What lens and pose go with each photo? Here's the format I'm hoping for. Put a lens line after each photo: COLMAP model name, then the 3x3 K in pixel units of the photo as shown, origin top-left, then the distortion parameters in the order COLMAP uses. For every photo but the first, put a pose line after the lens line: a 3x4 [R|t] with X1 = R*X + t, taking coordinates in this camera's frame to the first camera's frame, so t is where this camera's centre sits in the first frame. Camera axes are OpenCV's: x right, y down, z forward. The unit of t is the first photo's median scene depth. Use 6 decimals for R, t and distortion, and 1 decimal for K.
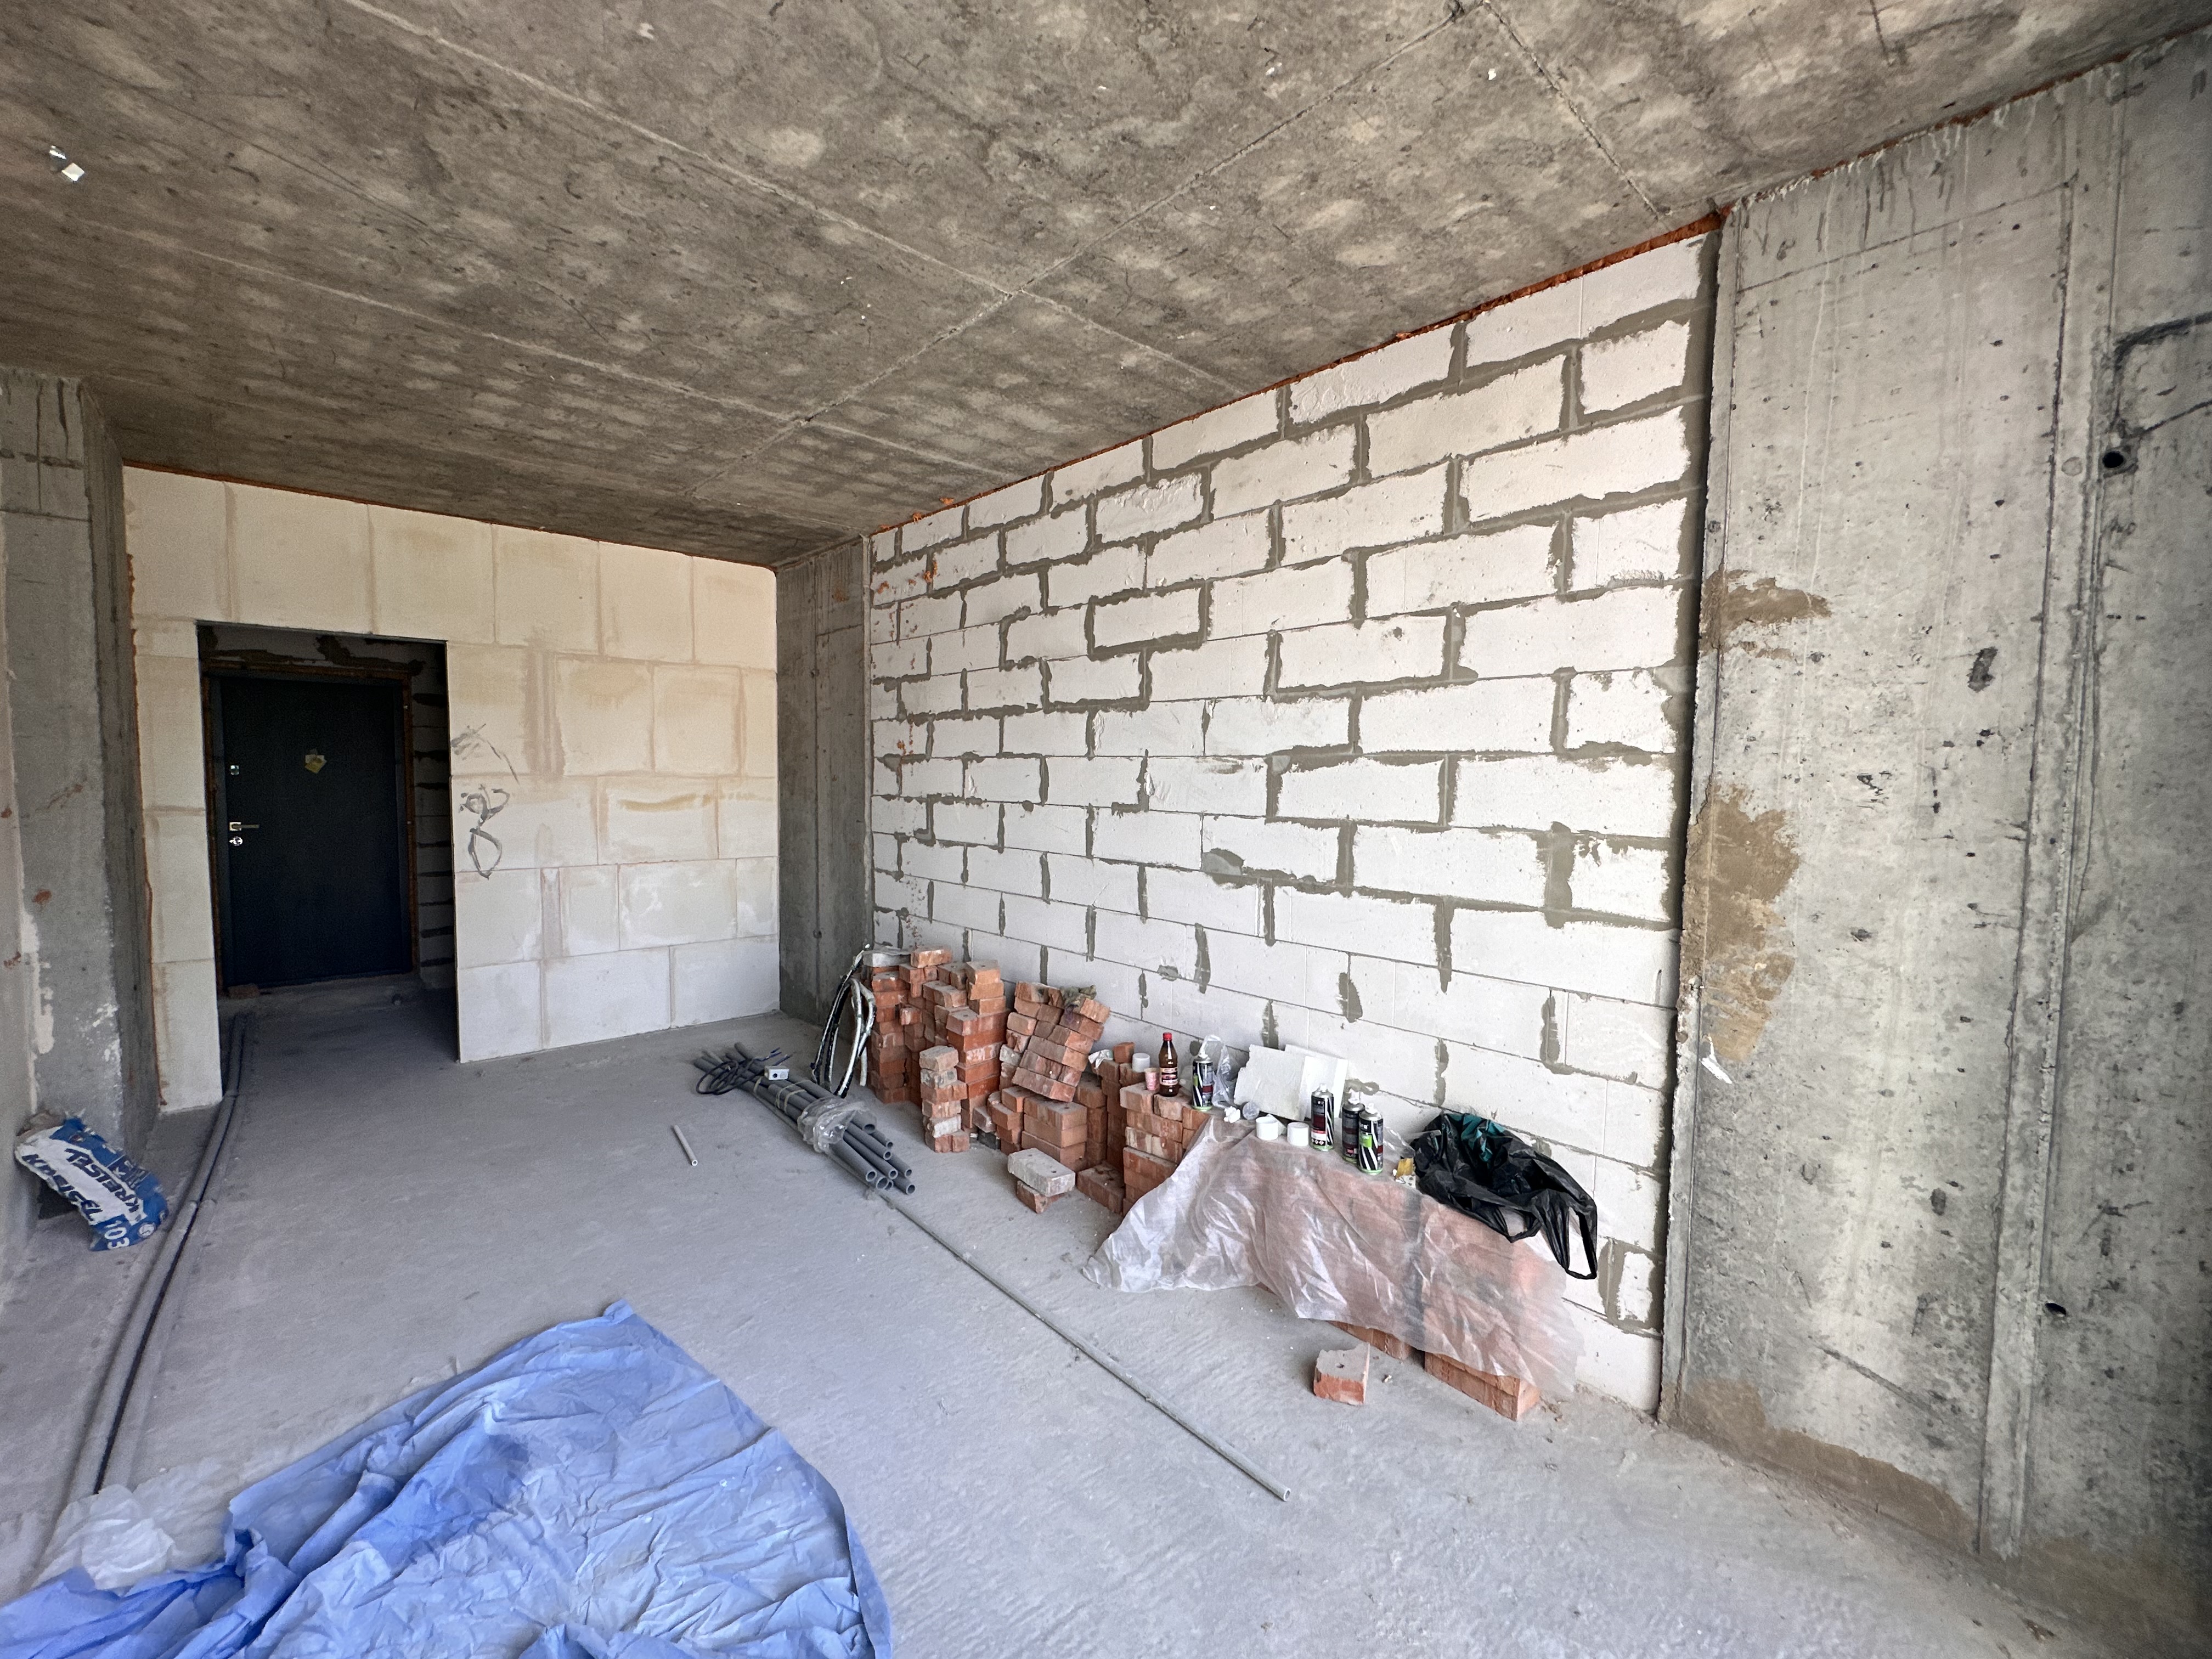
lens RADIAL K [[891.8, 0, 1077.1], [0, 891.8, 821.7], [0, 0, 1]] dist [-0.003151, 0.000514]
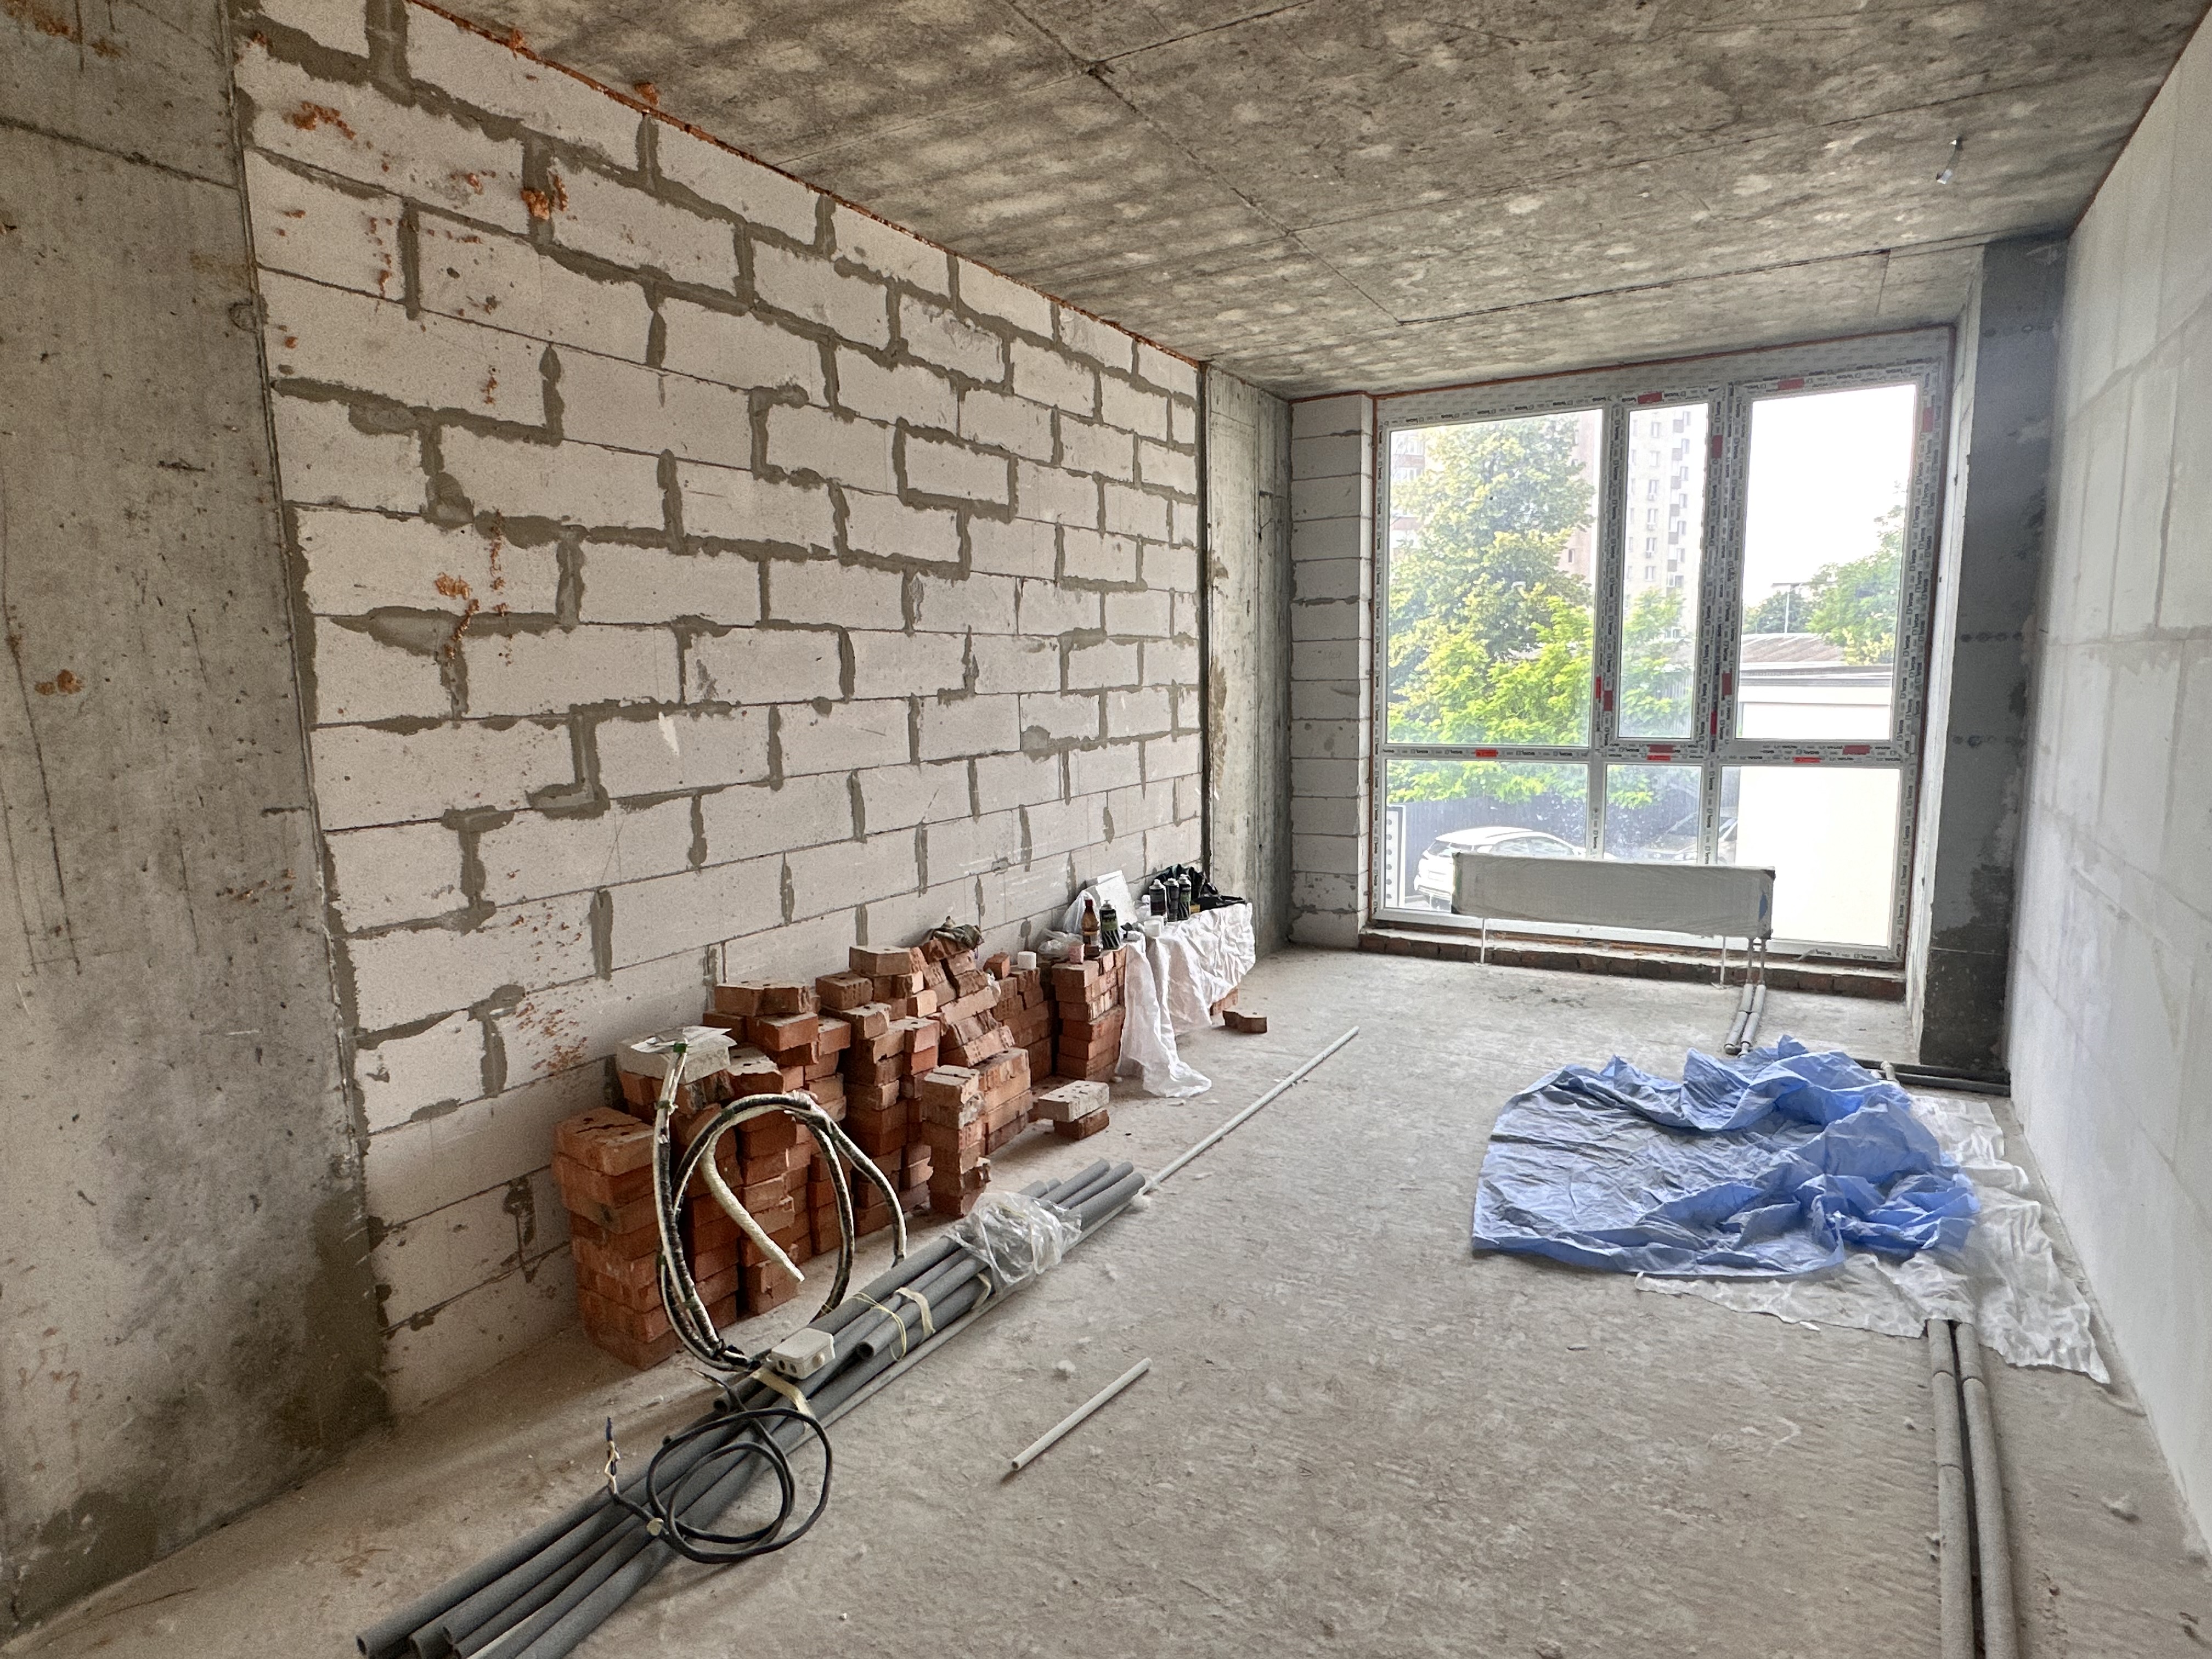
lens RADIAL K [[1247.9, 0, 1091.5], [0, 1247.9, 837.4], [0, 0, 1]] dist [-0.002970, 0.000890]
pose [[-0.305902, -0.133751, 0.942621, -1.092047], [0.067459, 0.984549, 0.161592, -0.062789], [-0.949670, 0.113020, -0.292153, 1.207563]]
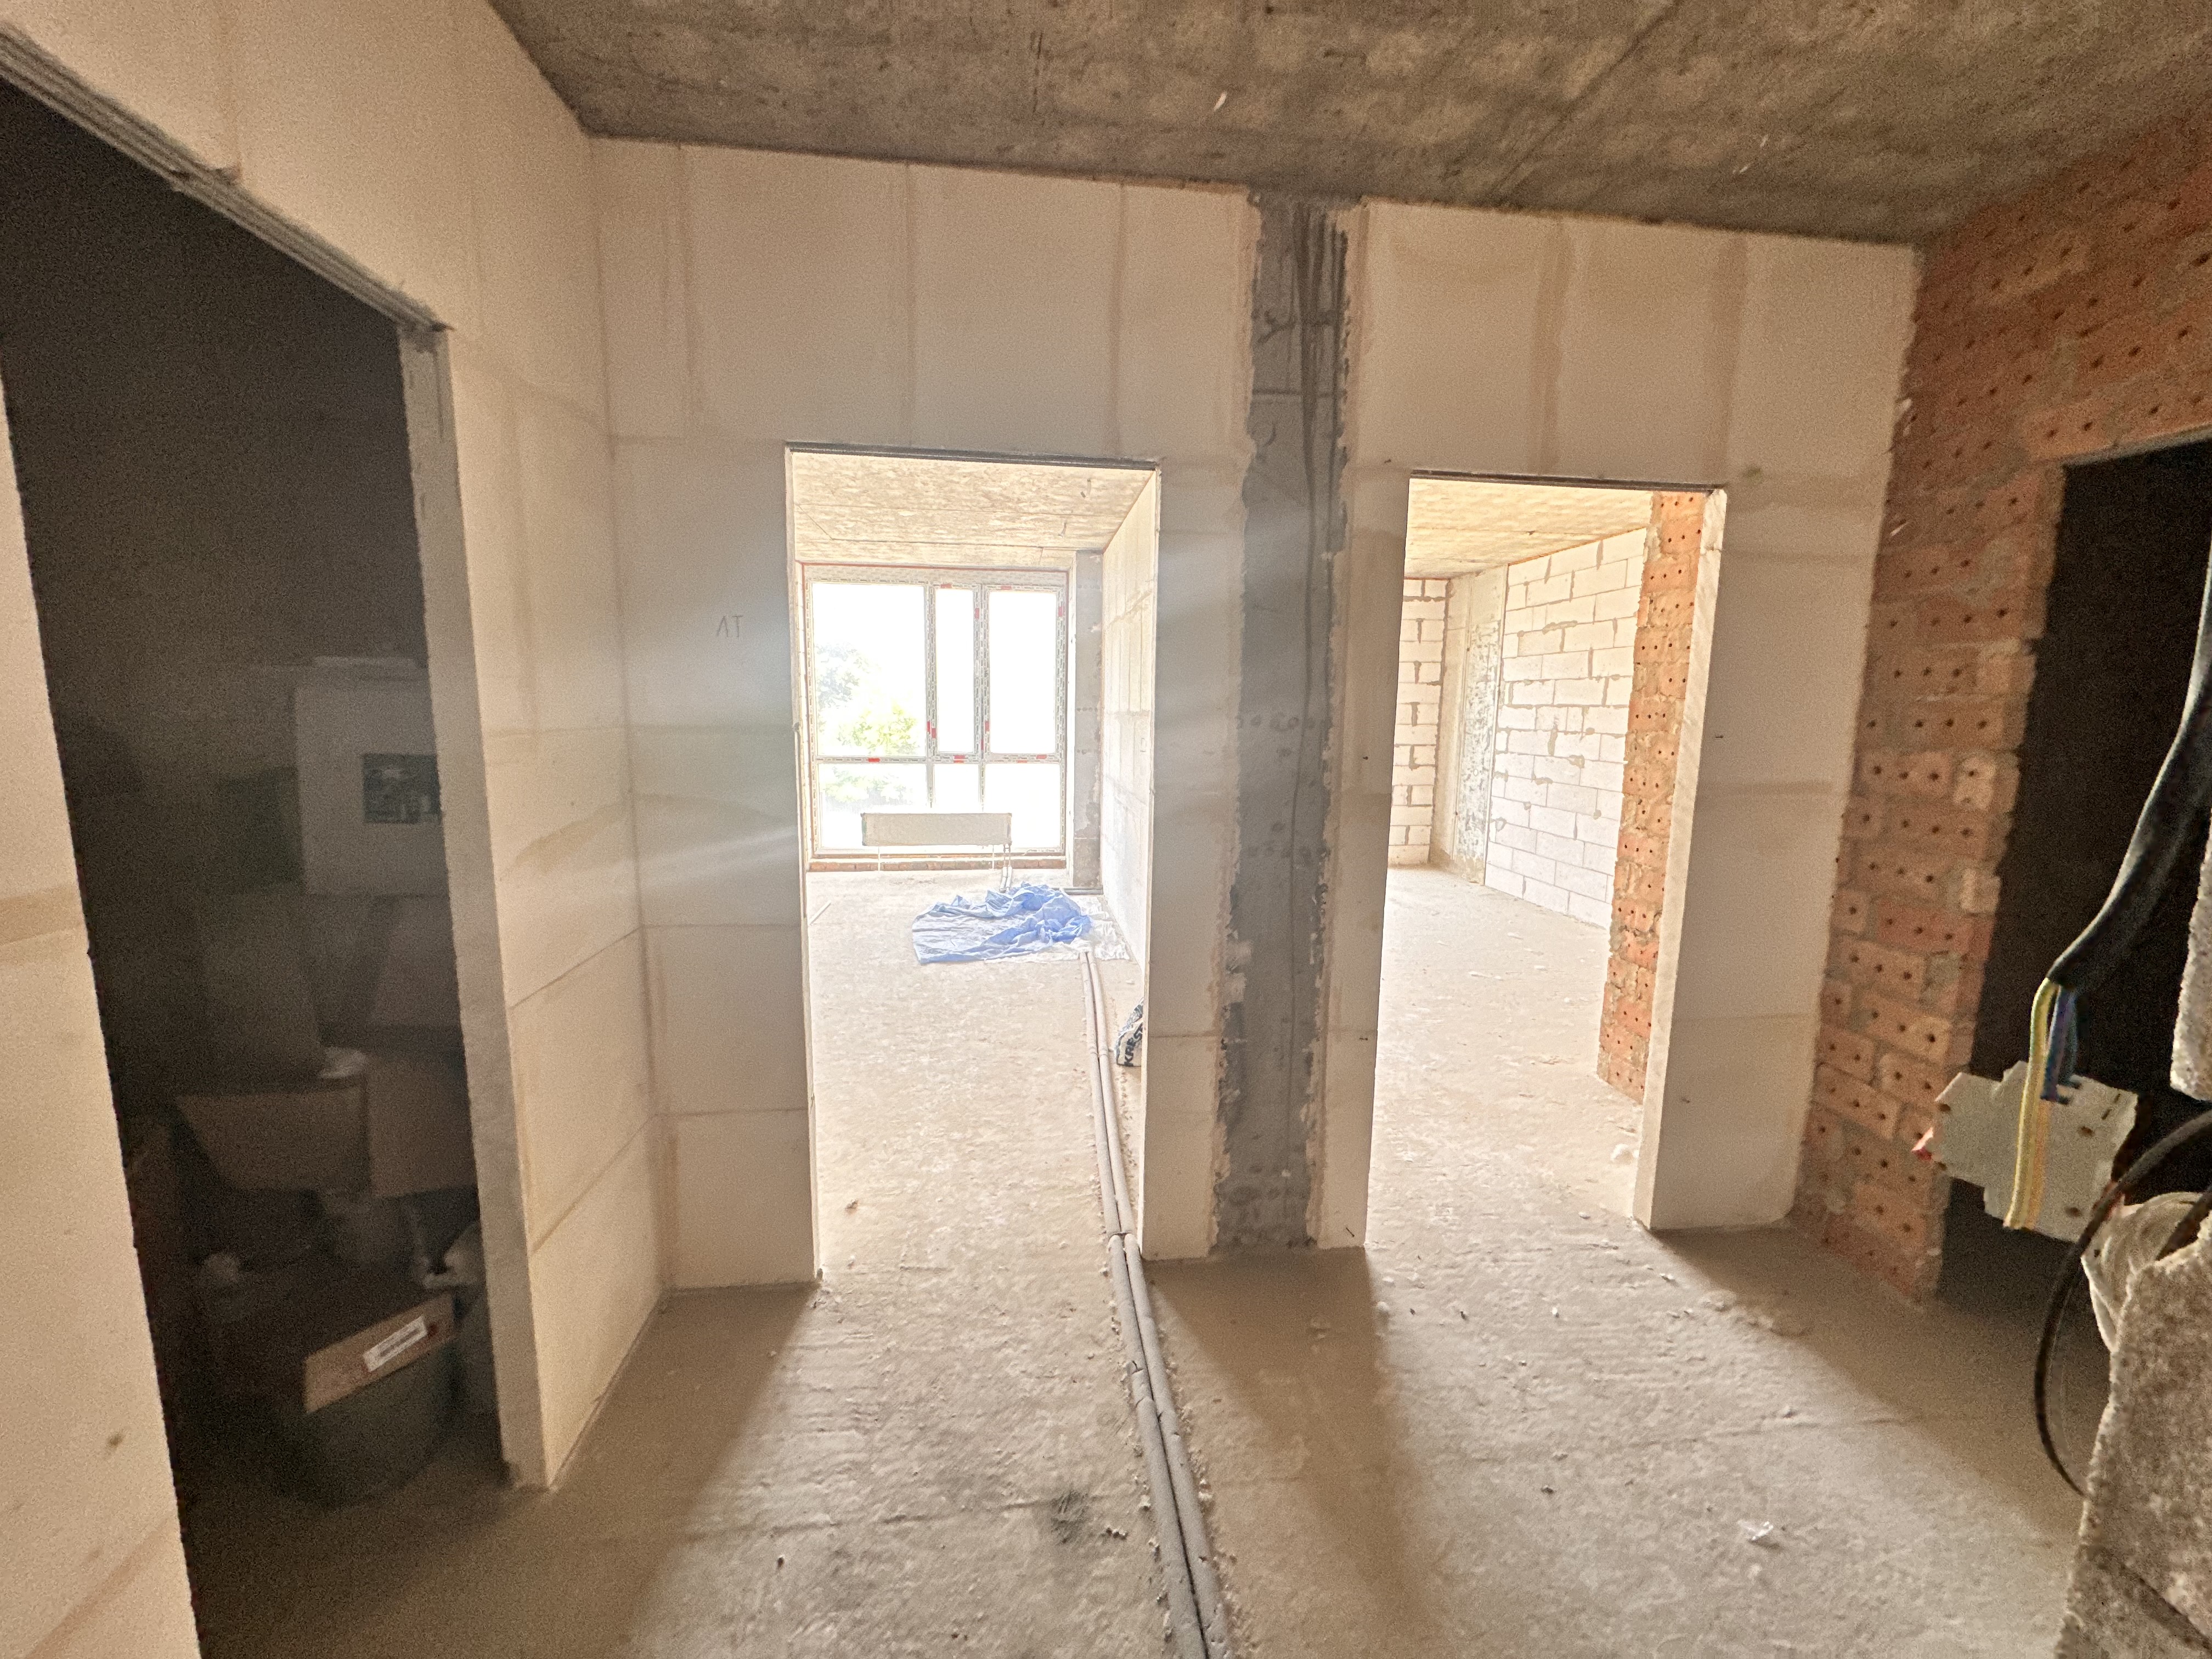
lens RADIAL K [[891.8, 0, 1115.4], [0, 891.8, 836.1], [0, 0, 1]] dist [-0.003151, 0.000514]
pose [[-0.814343, -0.102668, 0.571231, -1.497190], [0.011843, 0.981085, 0.193214, -0.112447], [-0.580263, 0.164108, -0.797724, 1.714452]]
